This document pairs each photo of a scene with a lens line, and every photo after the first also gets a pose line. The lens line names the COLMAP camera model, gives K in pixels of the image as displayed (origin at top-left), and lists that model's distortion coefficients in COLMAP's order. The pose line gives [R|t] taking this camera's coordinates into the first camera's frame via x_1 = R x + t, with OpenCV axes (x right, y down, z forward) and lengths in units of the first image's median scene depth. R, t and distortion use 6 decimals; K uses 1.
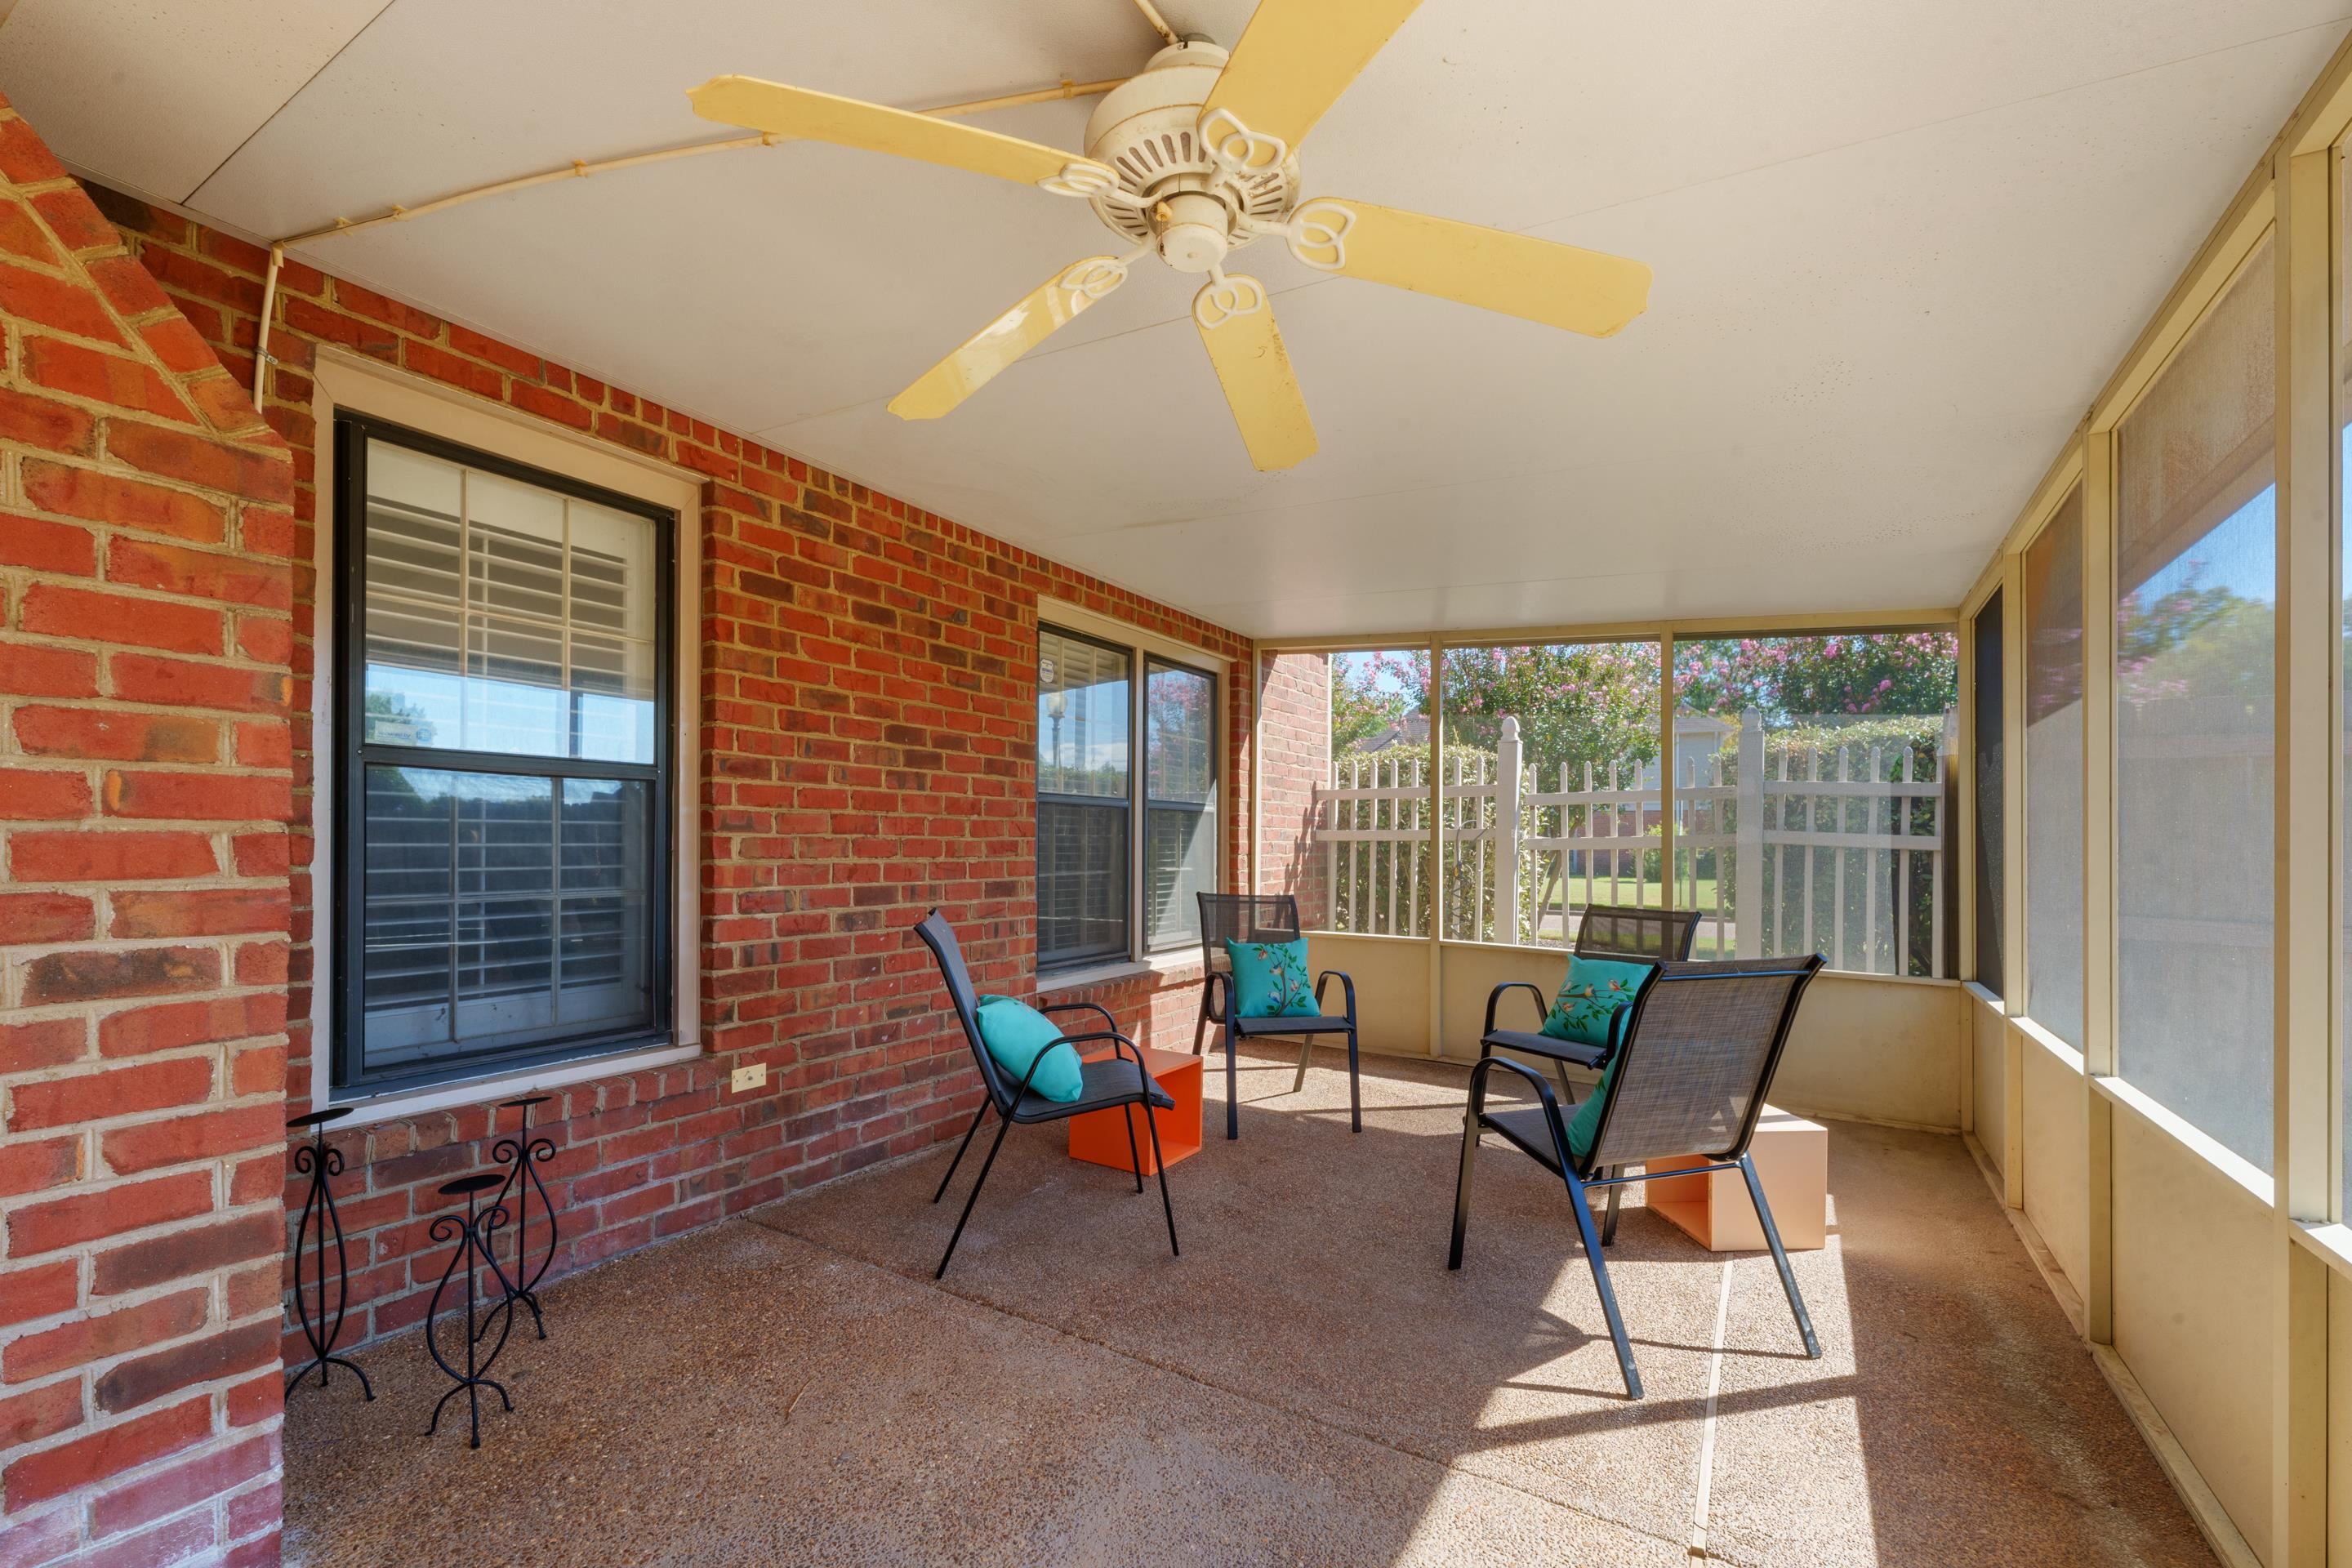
lens RADIAL K [[937.8, 0, 1189.6], [0, 937.8, 843.8], [0, 0, 1]] dist [-0.000003, -0.000037]
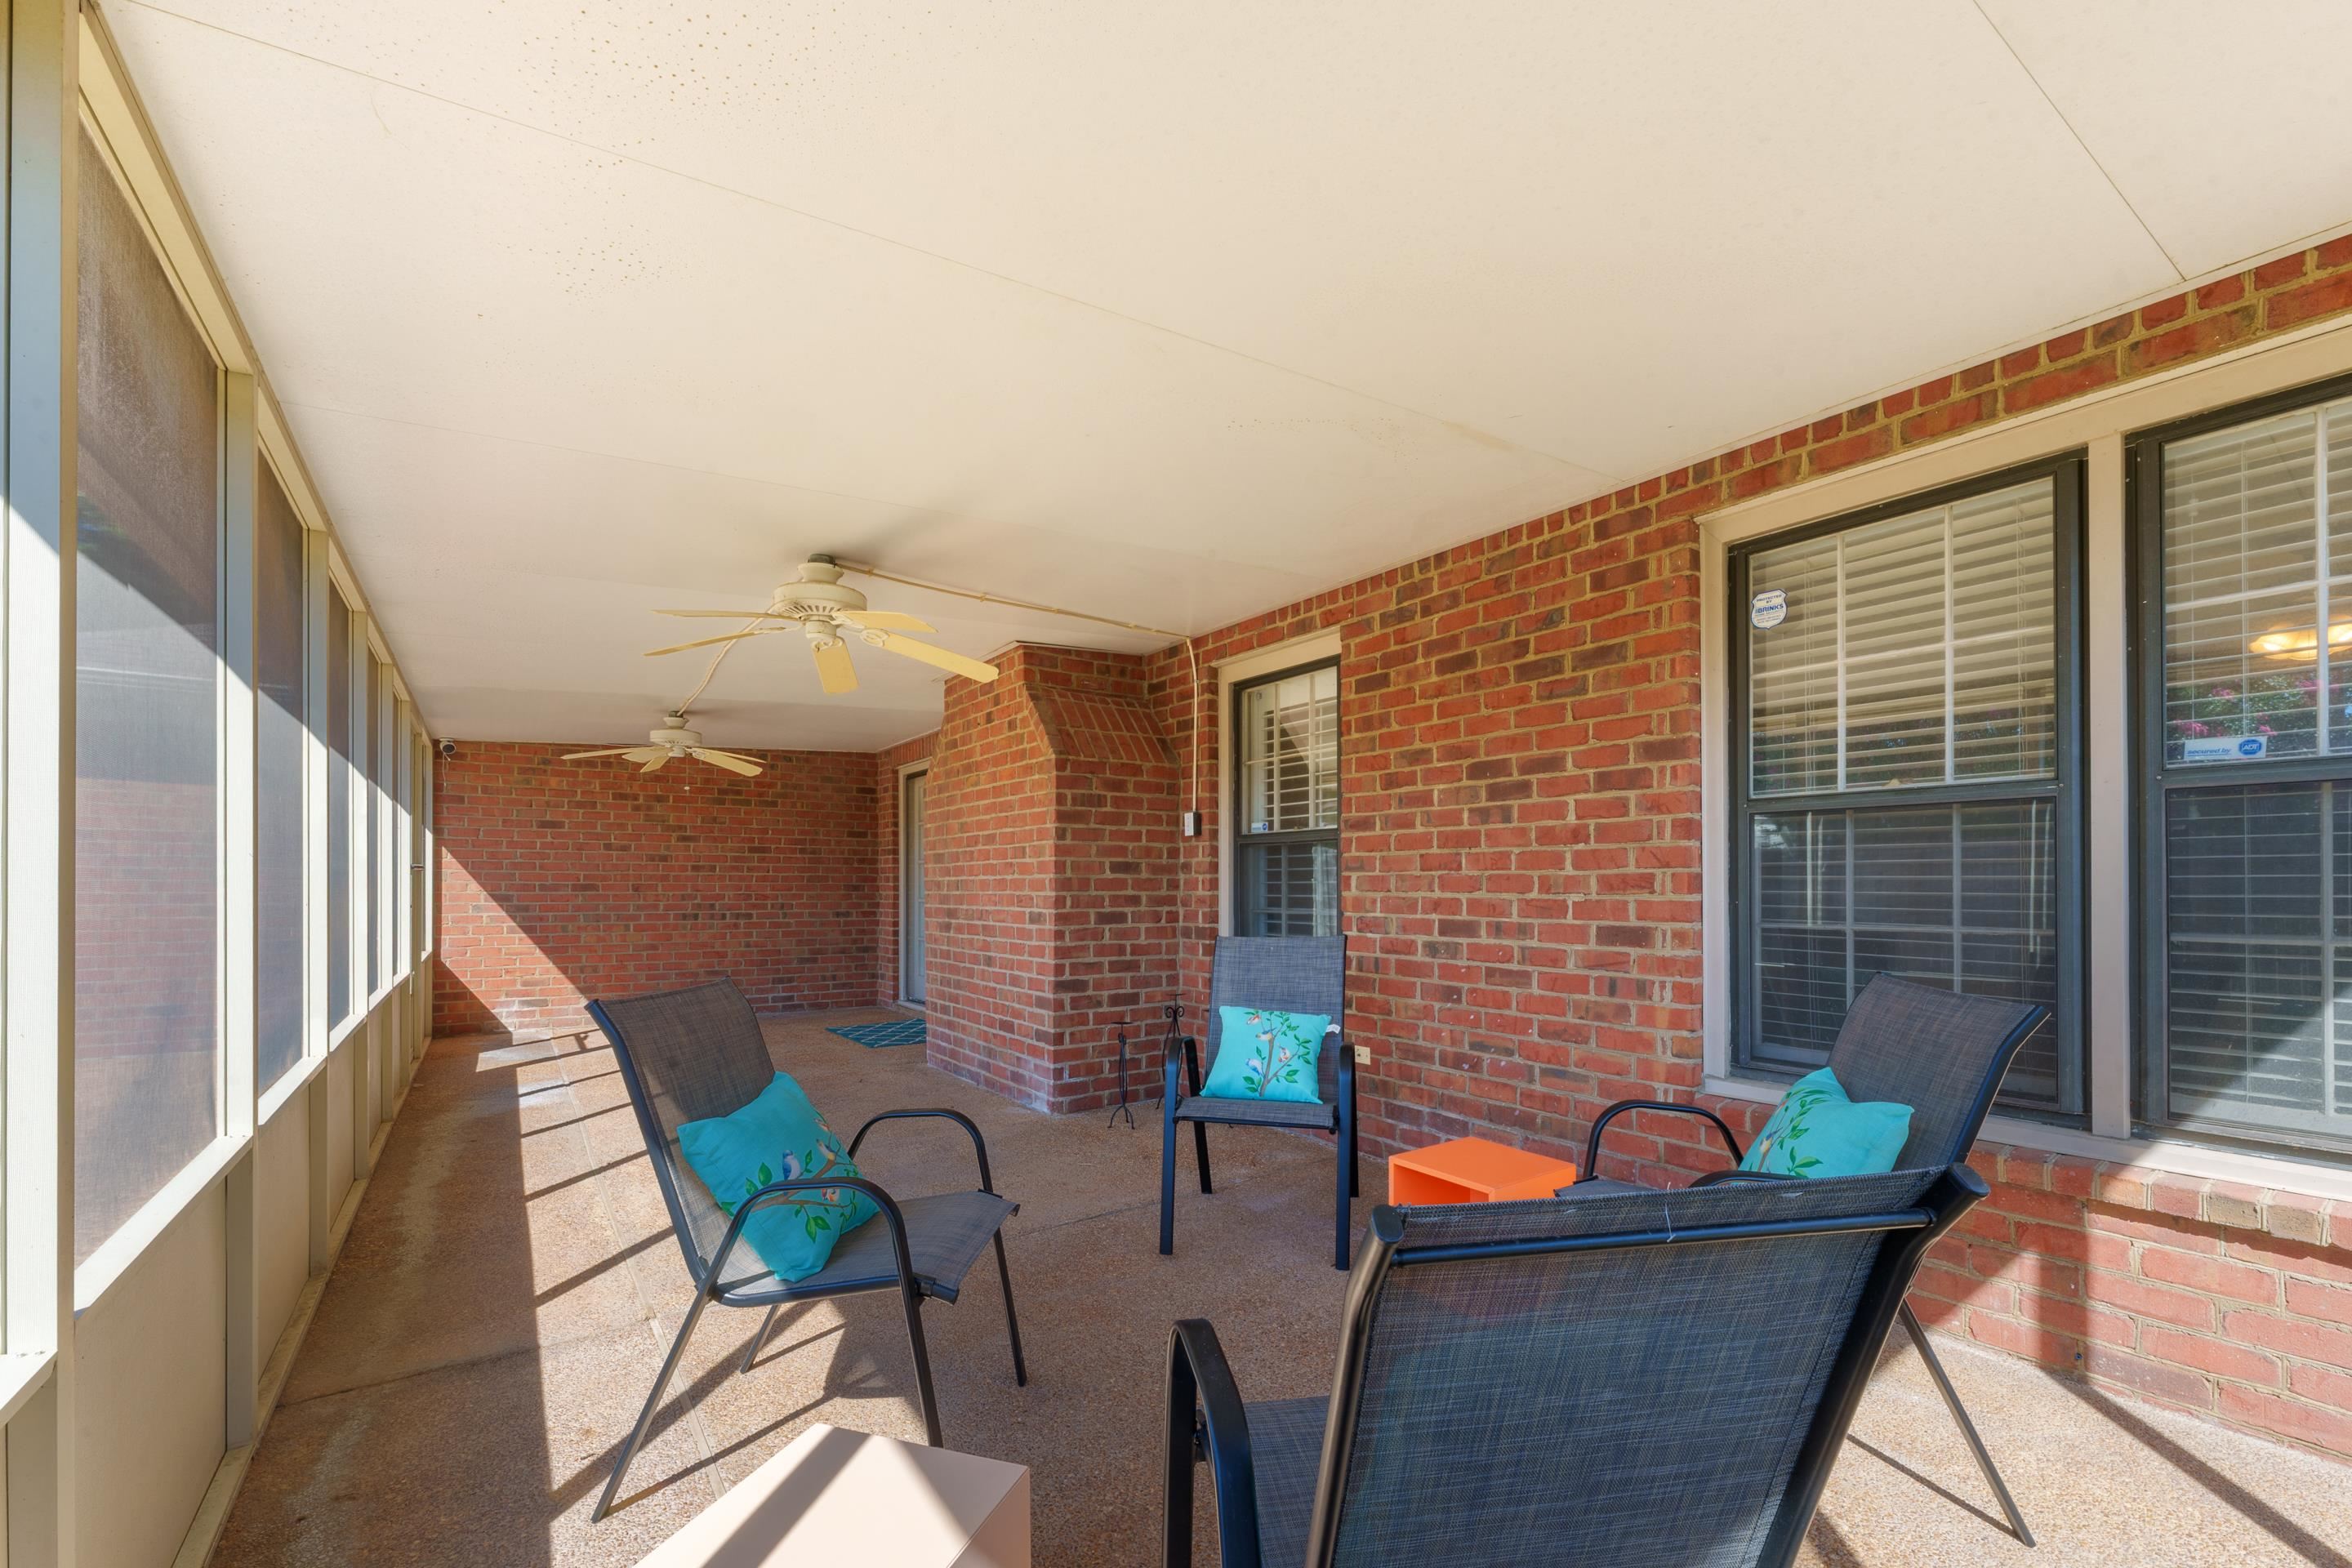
lens RADIAL K [[937.8, 0, 1160.8], [0, 937.8, 877.1], [0, 0, 1]] dist [-0.000003, -0.000037]
pose [[-0.380348, -0.007564, -0.924812, 0.725829], [0.004288, 0.999941, -0.009942, 0.006146], [0.924833, -0.007747, -0.380293, 1.027808]]
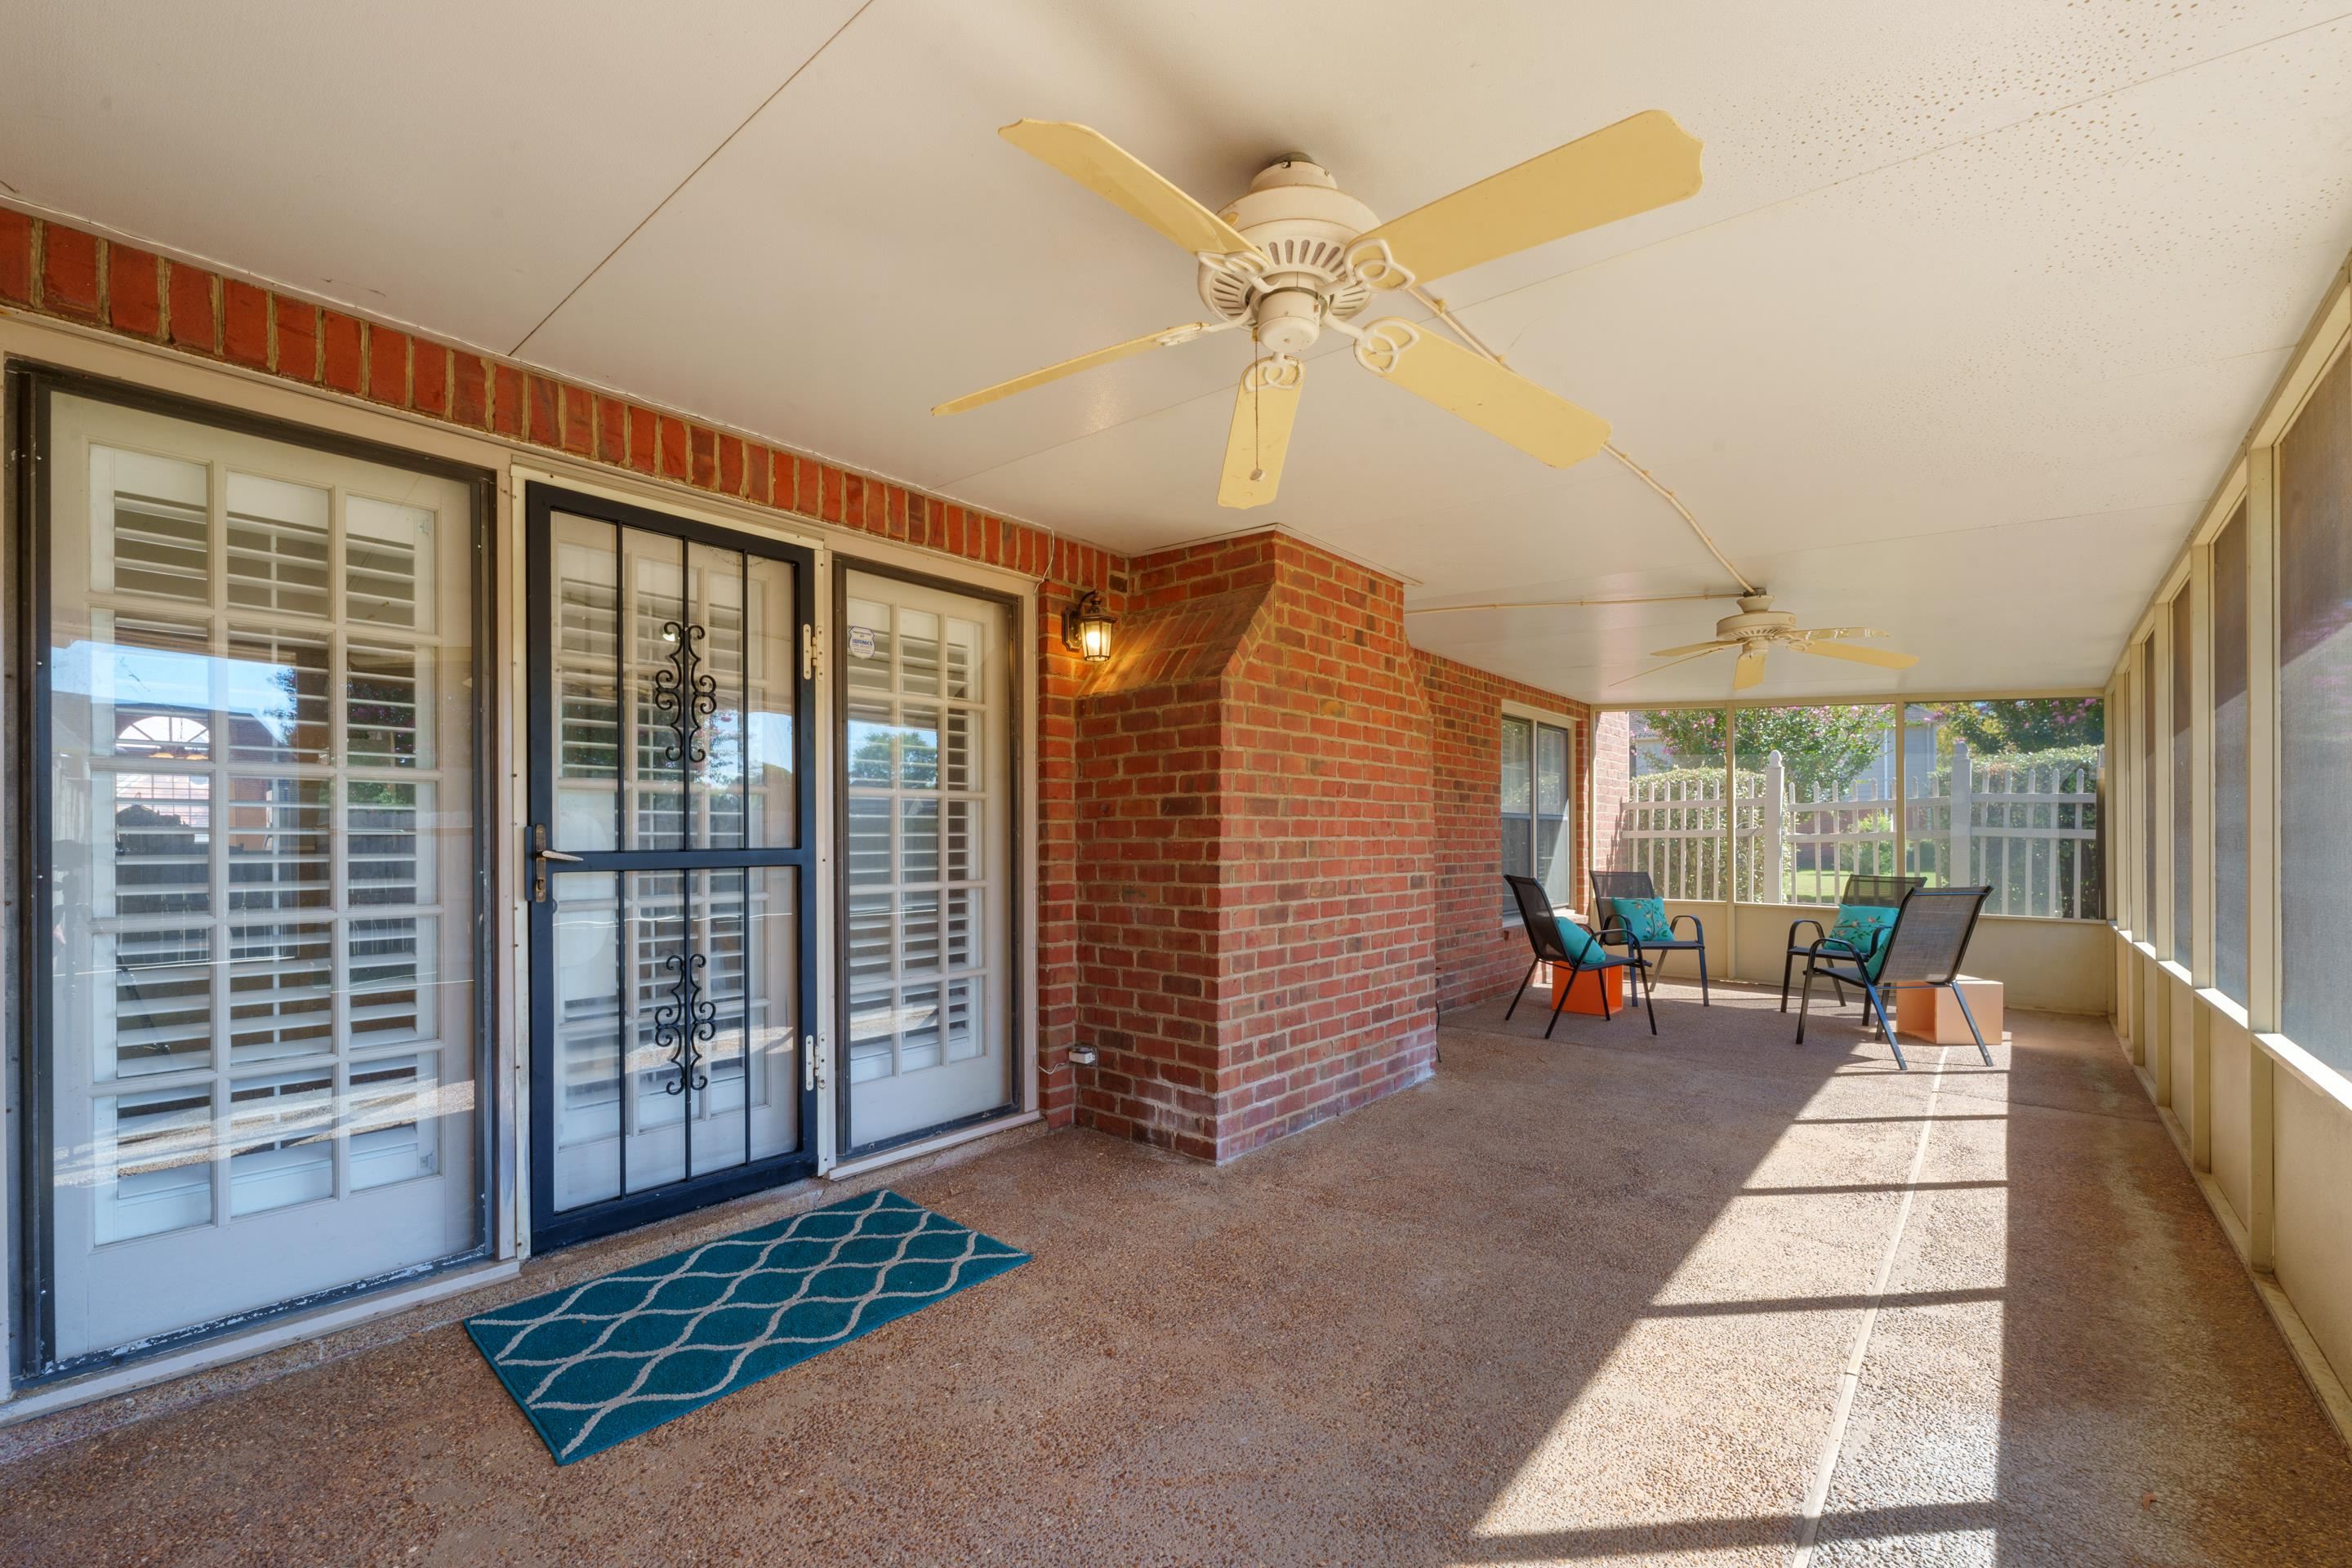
lens RADIAL K [[937.8, 0, 1189.2], [0, 937.8, 852.2], [0, 0, 1]] dist [-0.000003, -0.000037]
pose [[0.987804, -0.012128, -0.155231, -0.532919], [0.013463, 0.999881, 0.007556, -0.003830], [0.155121, -0.009554, 0.987849, -0.923126]]
